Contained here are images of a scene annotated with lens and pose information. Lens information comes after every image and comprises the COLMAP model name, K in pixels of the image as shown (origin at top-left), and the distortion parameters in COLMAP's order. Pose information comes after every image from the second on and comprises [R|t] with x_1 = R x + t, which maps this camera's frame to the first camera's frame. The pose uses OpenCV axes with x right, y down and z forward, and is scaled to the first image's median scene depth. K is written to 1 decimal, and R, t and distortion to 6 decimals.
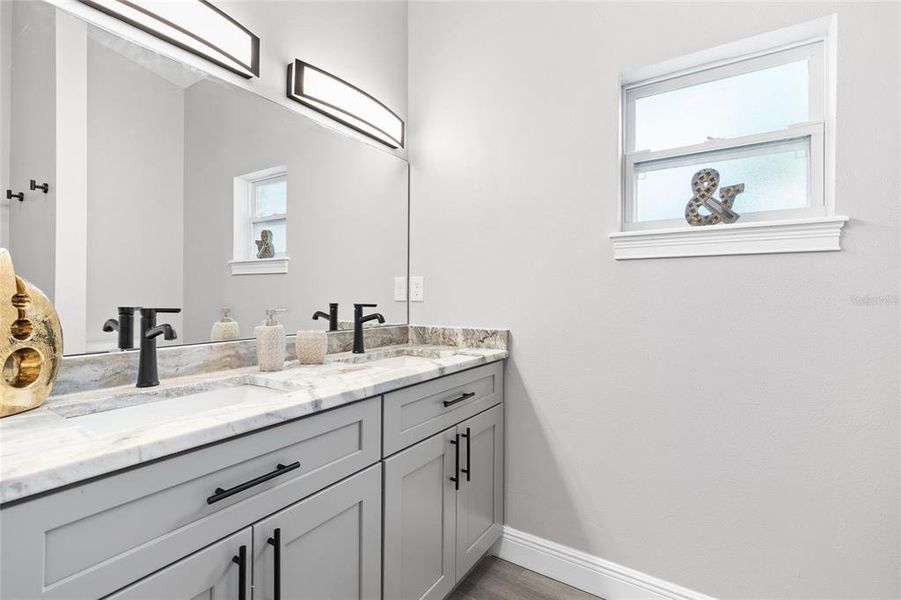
lens RADIAL K [[410.0, 0, 450.5], [0, 410.0, 300.0], [0, 0, 1]] dist [-0.001304, -0.000284]
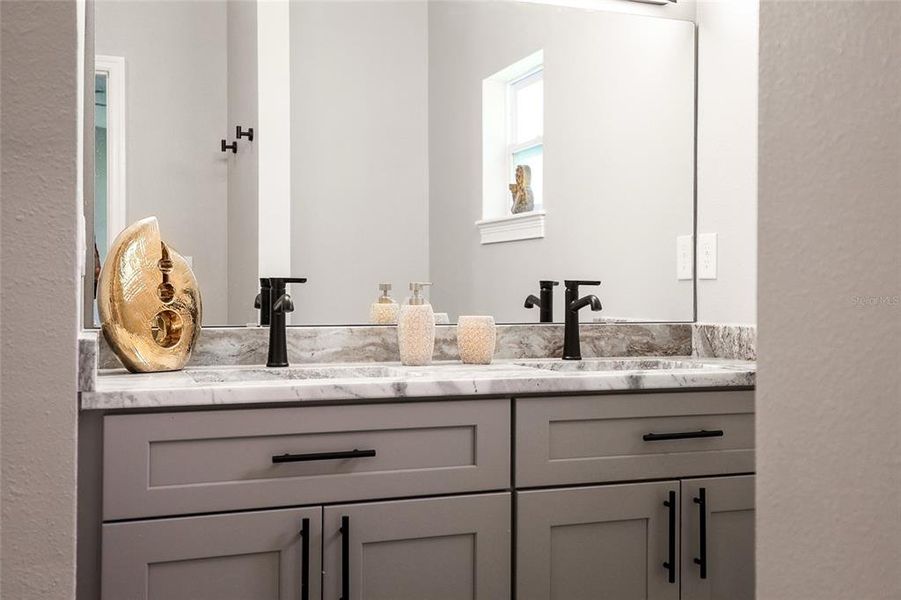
lens RADIAL K [[927.0, 0, 452.0], [0, 927.0, 319.4], [0, 0, 1]] dist [0.009994, 0.004326]
pose [[0.808383, 0.018408, -0.588369, 0.527171], [-0.007107, 0.999743, 0.021515, 0.045941], [0.588614, -0.013211, 0.808306, -0.276249]]
